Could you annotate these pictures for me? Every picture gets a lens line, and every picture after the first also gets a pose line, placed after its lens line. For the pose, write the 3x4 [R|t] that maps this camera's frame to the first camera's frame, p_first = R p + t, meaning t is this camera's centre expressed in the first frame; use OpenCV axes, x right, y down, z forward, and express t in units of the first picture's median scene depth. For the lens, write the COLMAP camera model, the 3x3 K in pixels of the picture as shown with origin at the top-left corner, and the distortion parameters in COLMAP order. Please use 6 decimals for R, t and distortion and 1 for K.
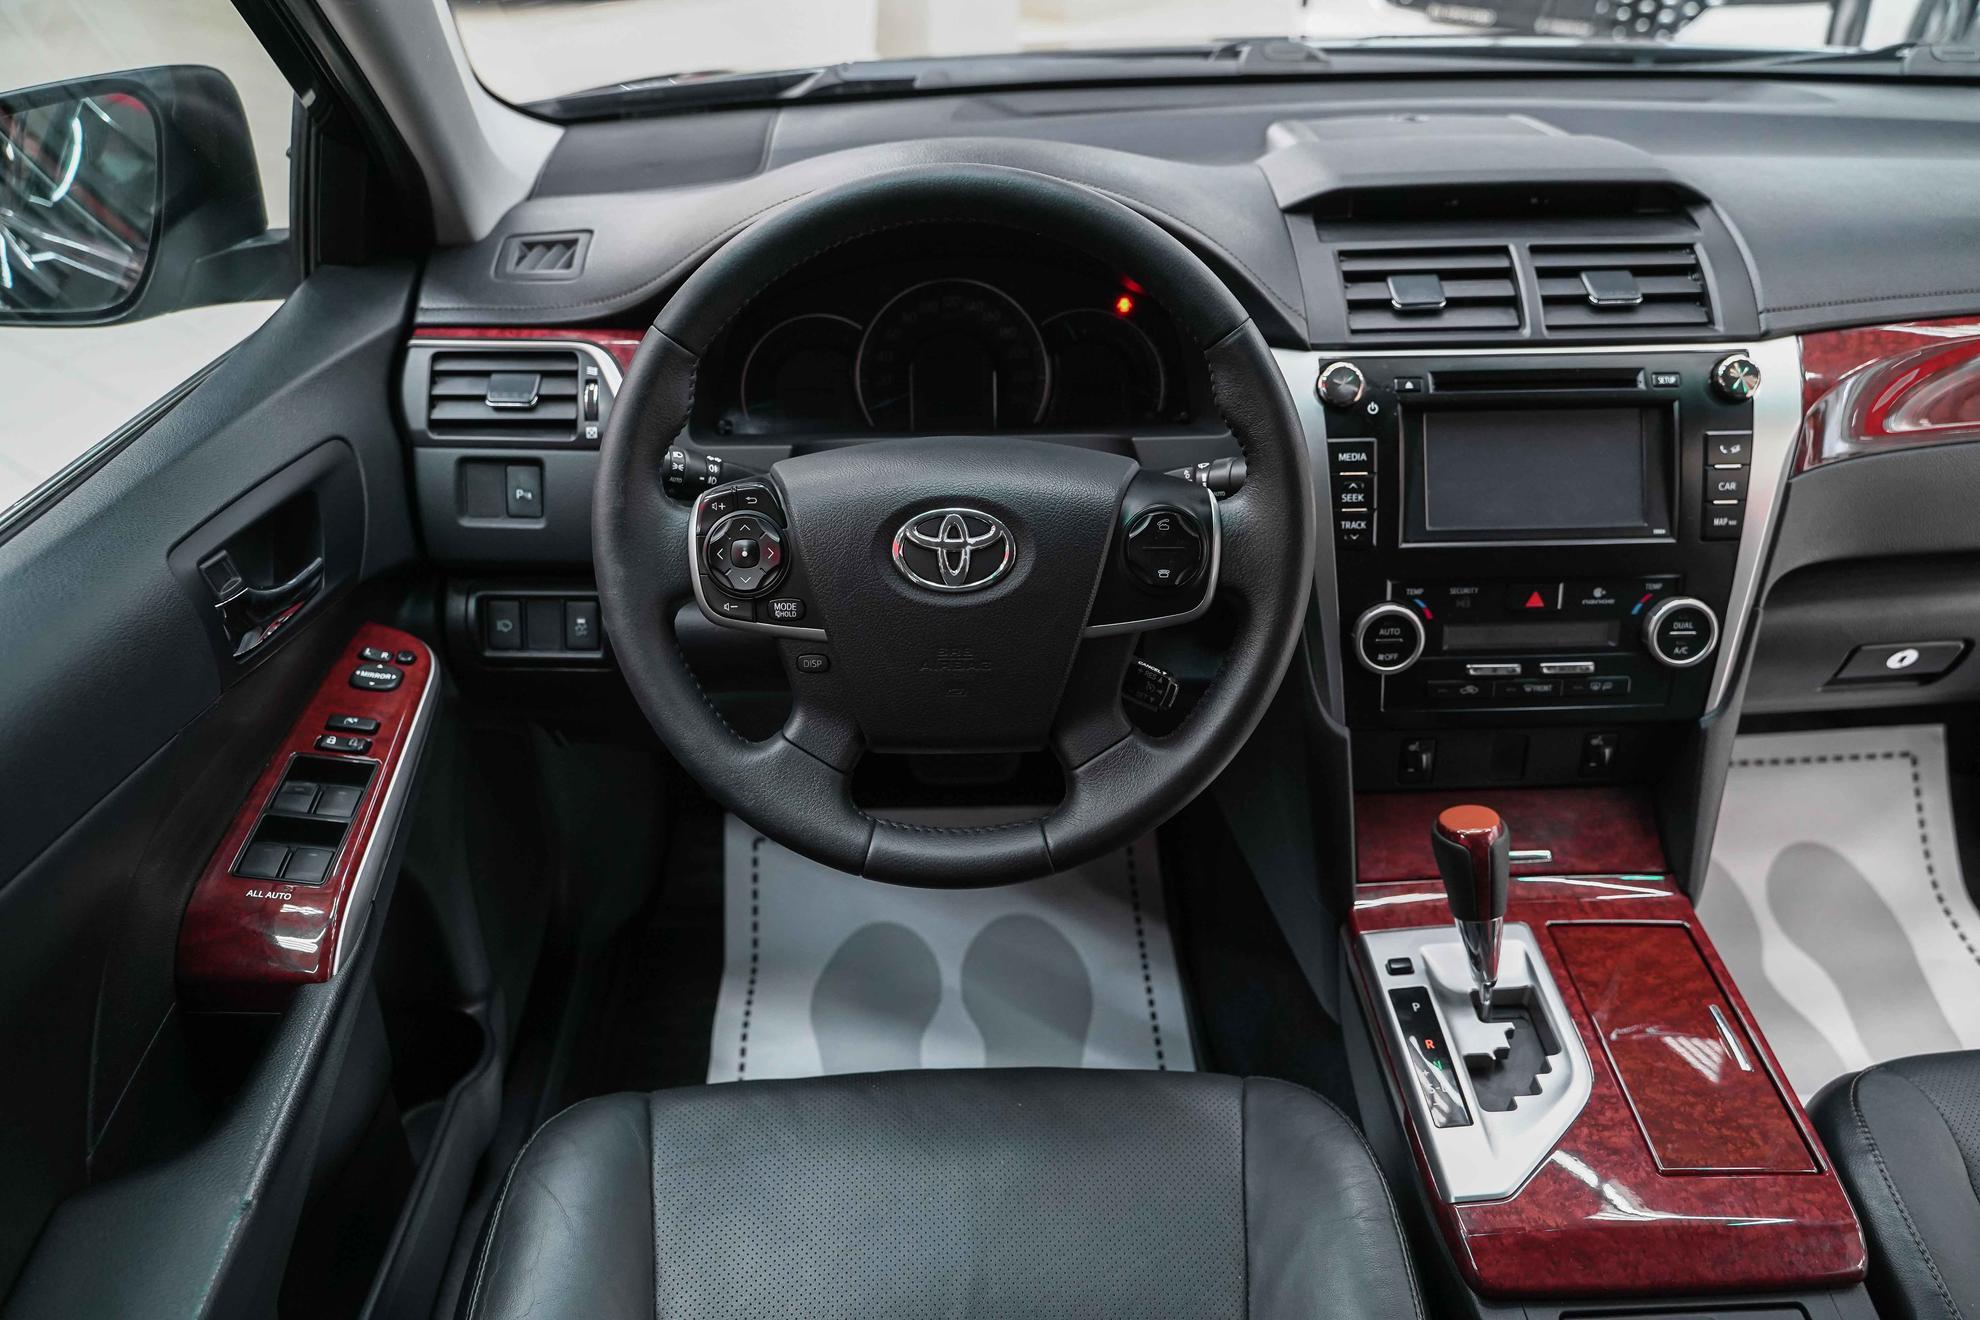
lens RADIAL K [[1580.9, 0, 990.0], [0, 1580.9, 660.0], [0, 0, 1]] dist [-0.007254, 0.000973]
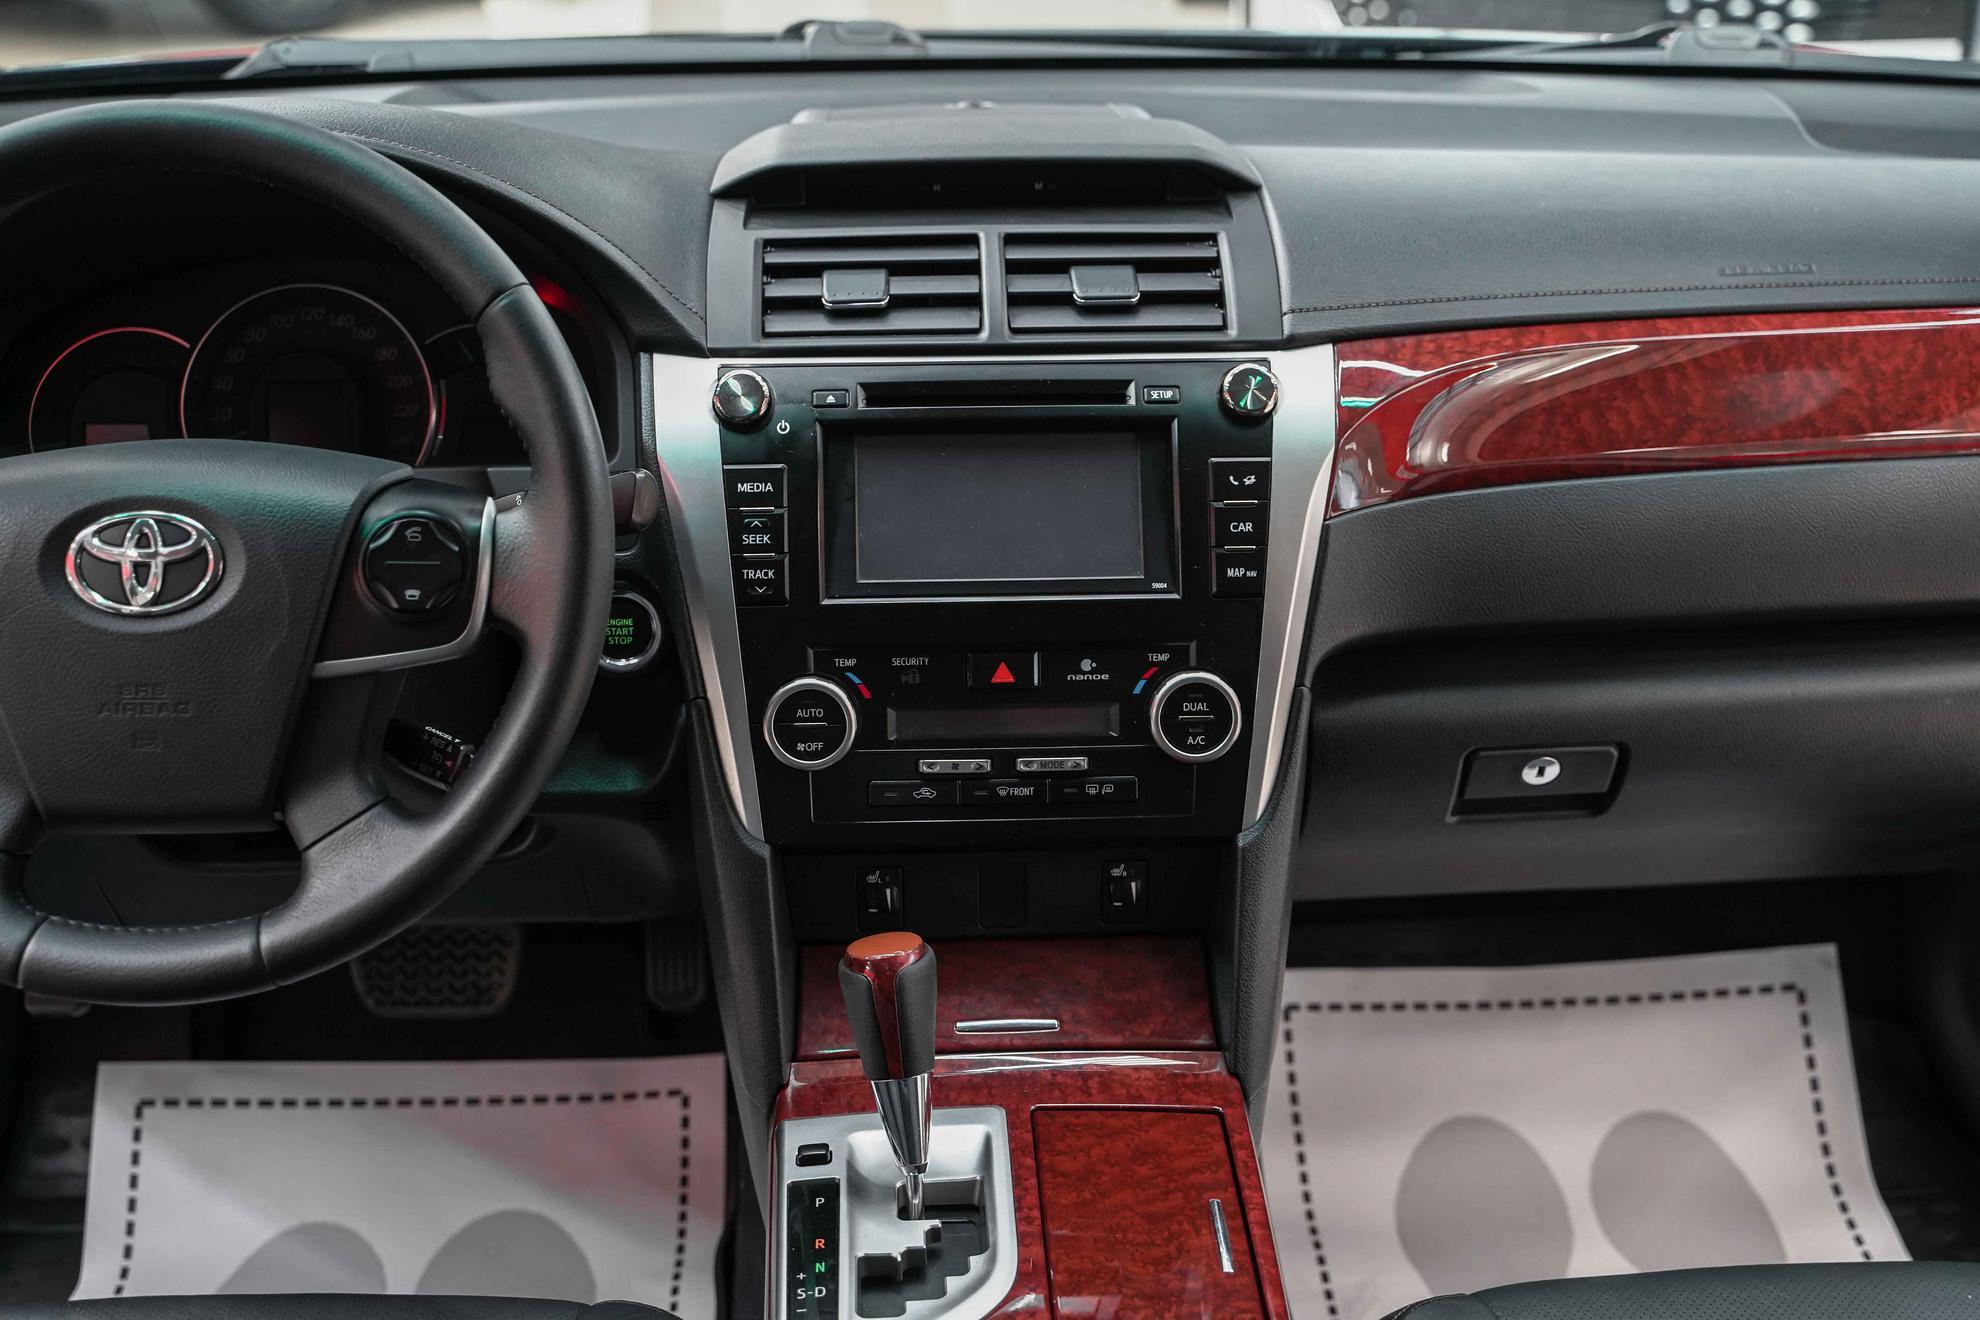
lens RADIAL K [[2494.8, 0, 1001.1], [0, 2494.8, 665.3], [0, 0, 1]] dist [0.007002, -0.000664]
pose [[0.999789, 0.002783, 0.020351, 0.320896], [0.000502, 0.987169, -0.159677, 0.152679], [-0.020535, 0.159654, 0.986959, -0.201629]]
